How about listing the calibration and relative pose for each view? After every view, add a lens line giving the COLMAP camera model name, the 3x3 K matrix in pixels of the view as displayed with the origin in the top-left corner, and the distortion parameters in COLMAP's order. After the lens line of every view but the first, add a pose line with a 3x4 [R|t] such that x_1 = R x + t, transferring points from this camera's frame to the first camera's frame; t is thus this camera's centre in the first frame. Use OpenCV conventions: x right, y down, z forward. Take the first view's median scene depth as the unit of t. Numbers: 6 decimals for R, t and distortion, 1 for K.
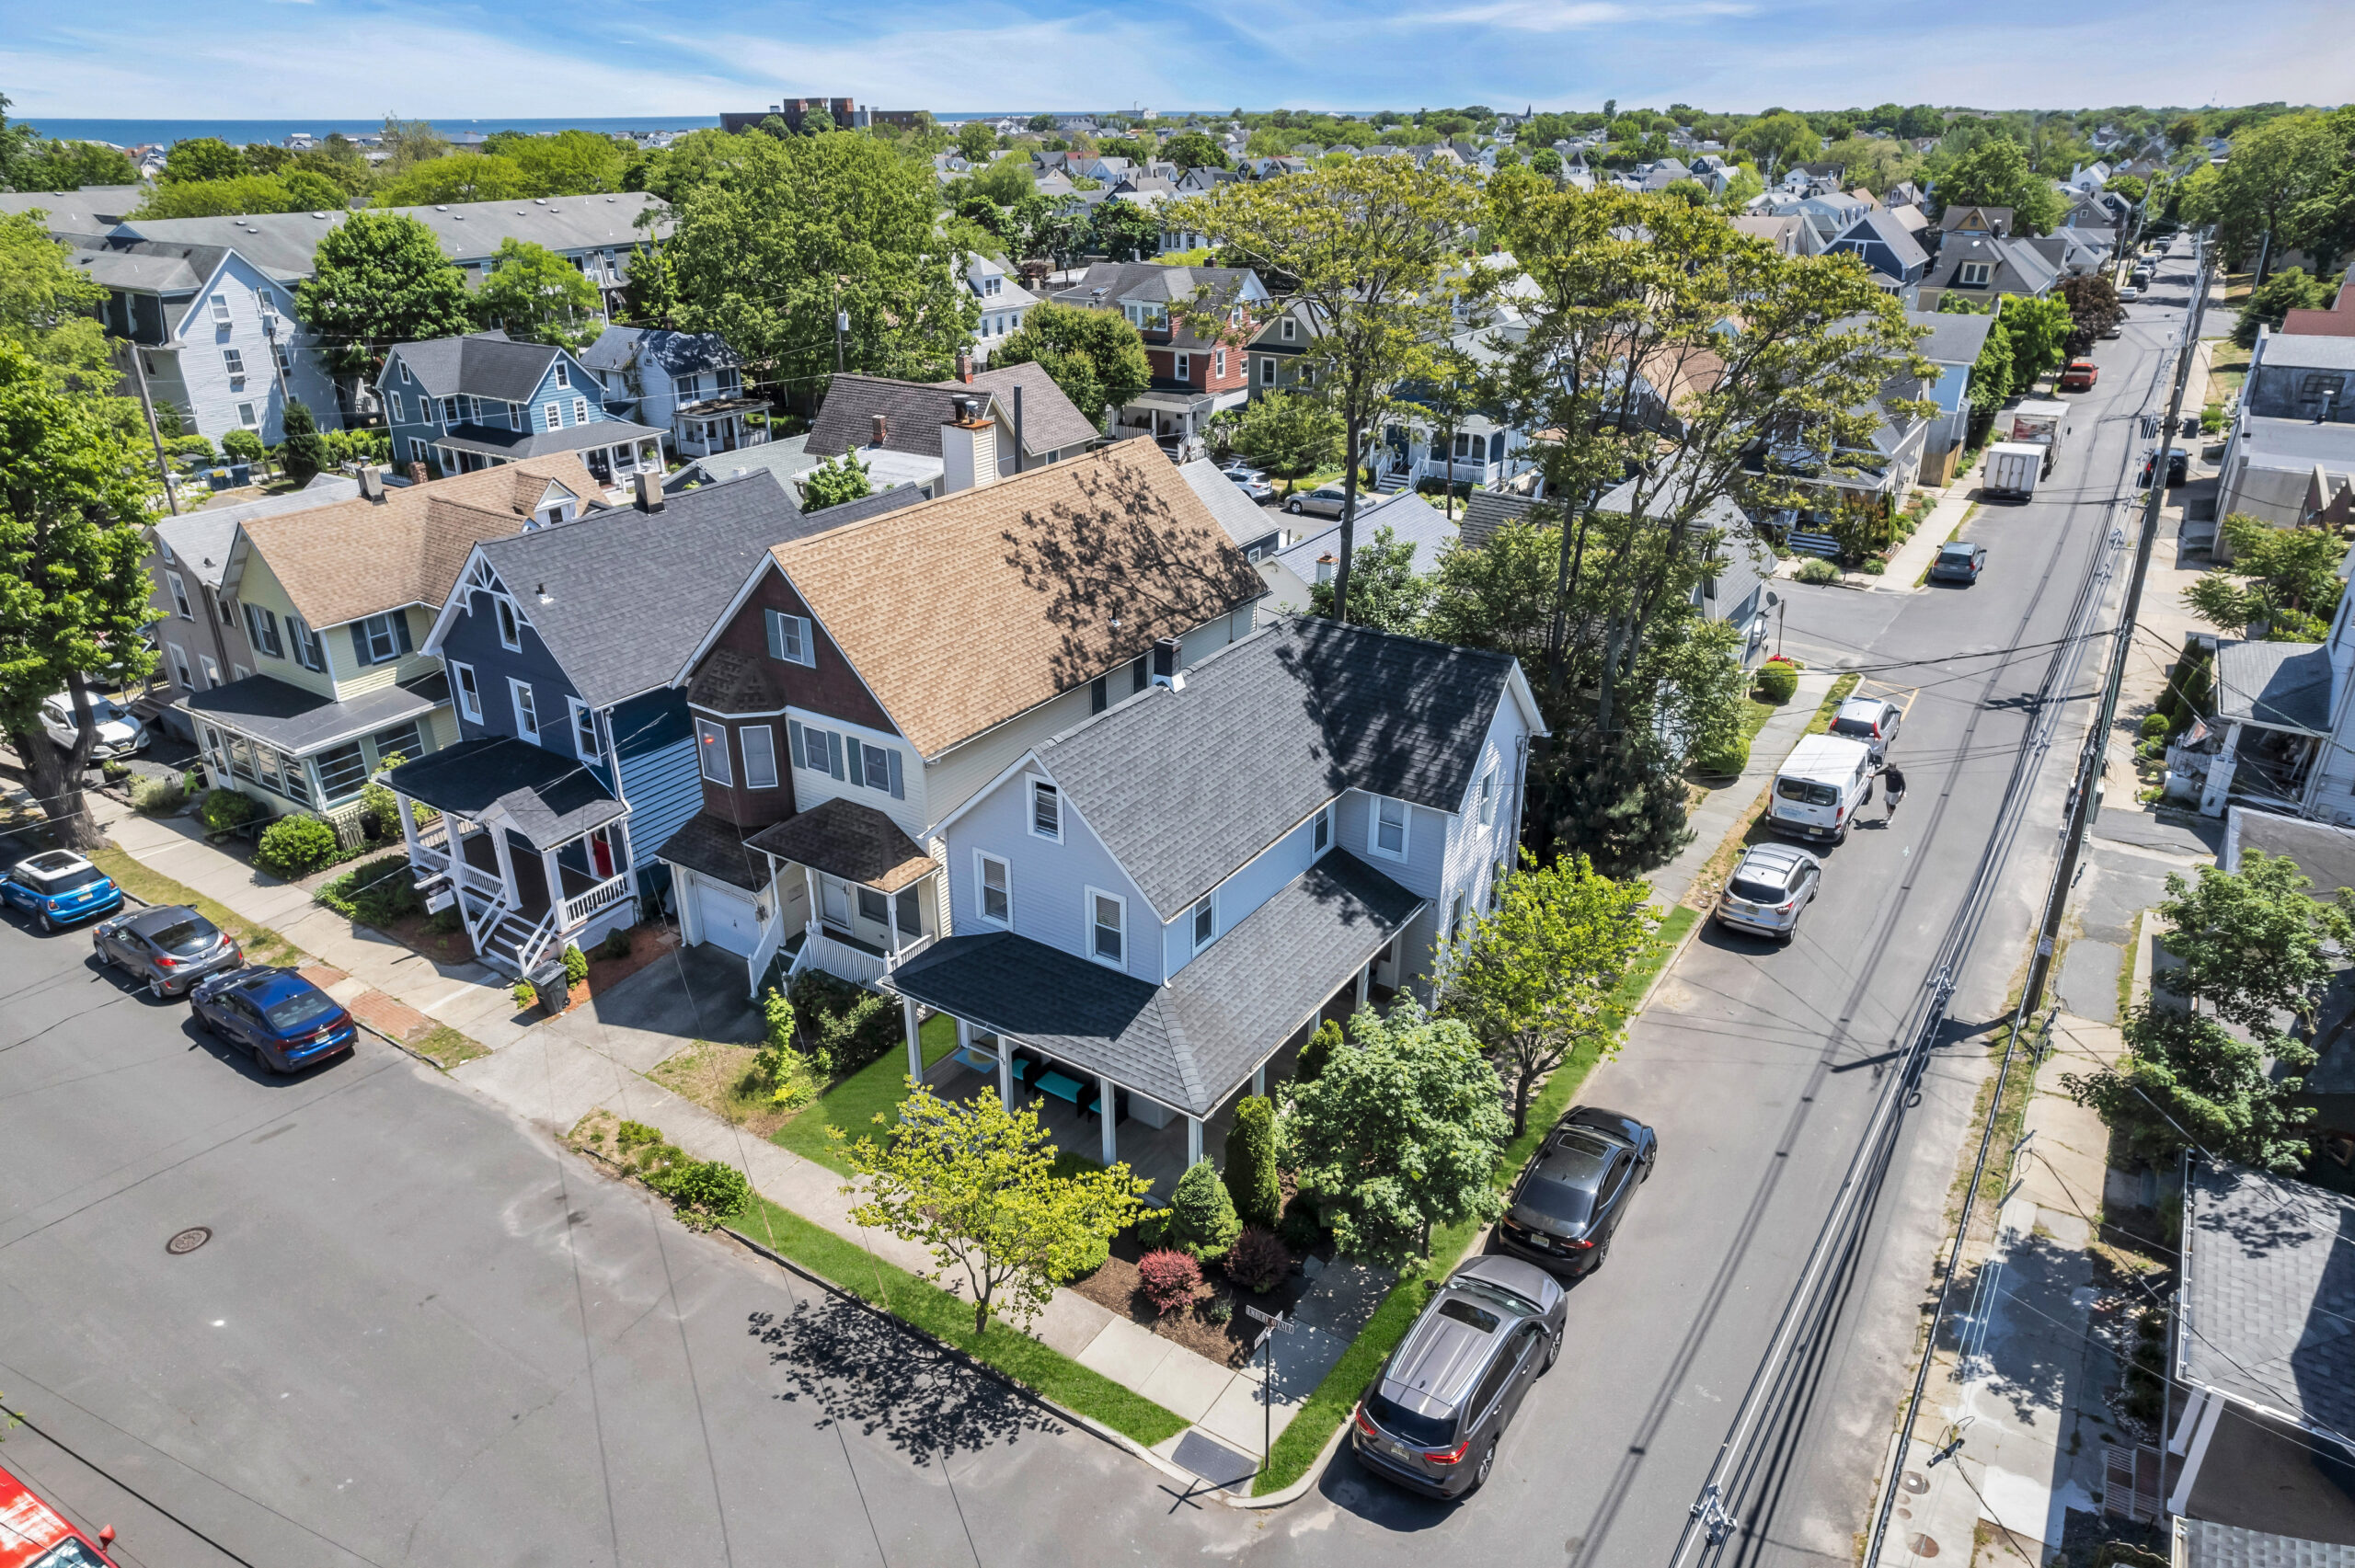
lens RADIAL K [[1488.2, 0, 1177.5], [0, 1488.2, 784.0], [0, 0, 1]] dist [-0.074643, 0.068678]
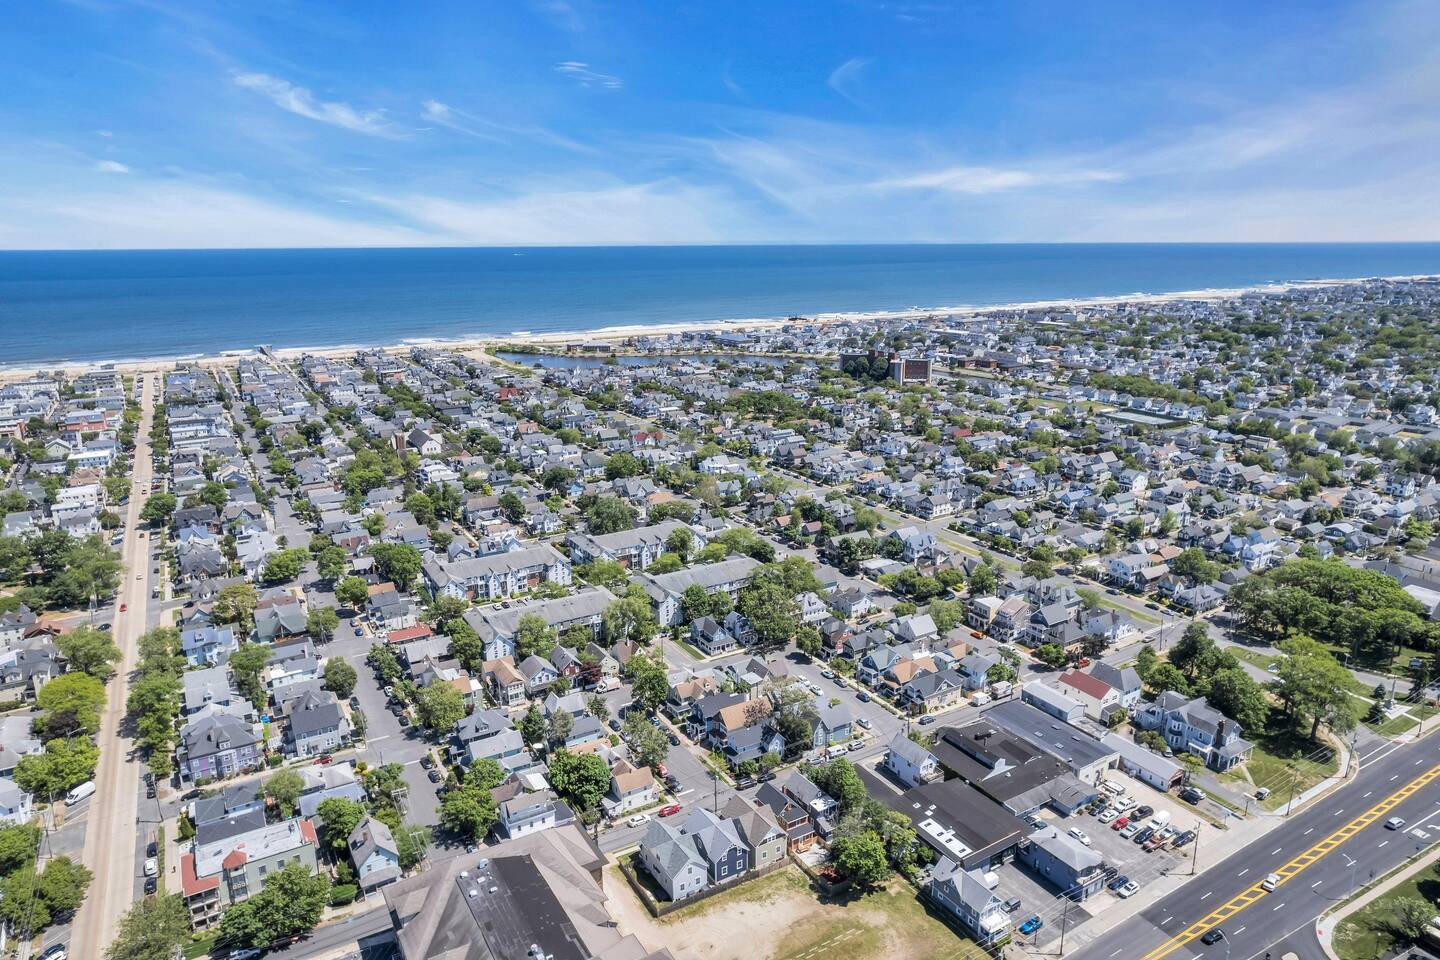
lens RADIAL K [[910.1, 0, 720.0], [0, 910.1, 480.0], [0, 0, 1]] dist [-0.074643, 0.068678]
pose [[0.900318, 0.106980, -0.421880, 2.201740], [-0.176918, 0.975580, -0.130167, -0.856739], [0.397653, 0.191830, 0.897259, -4.981153]]
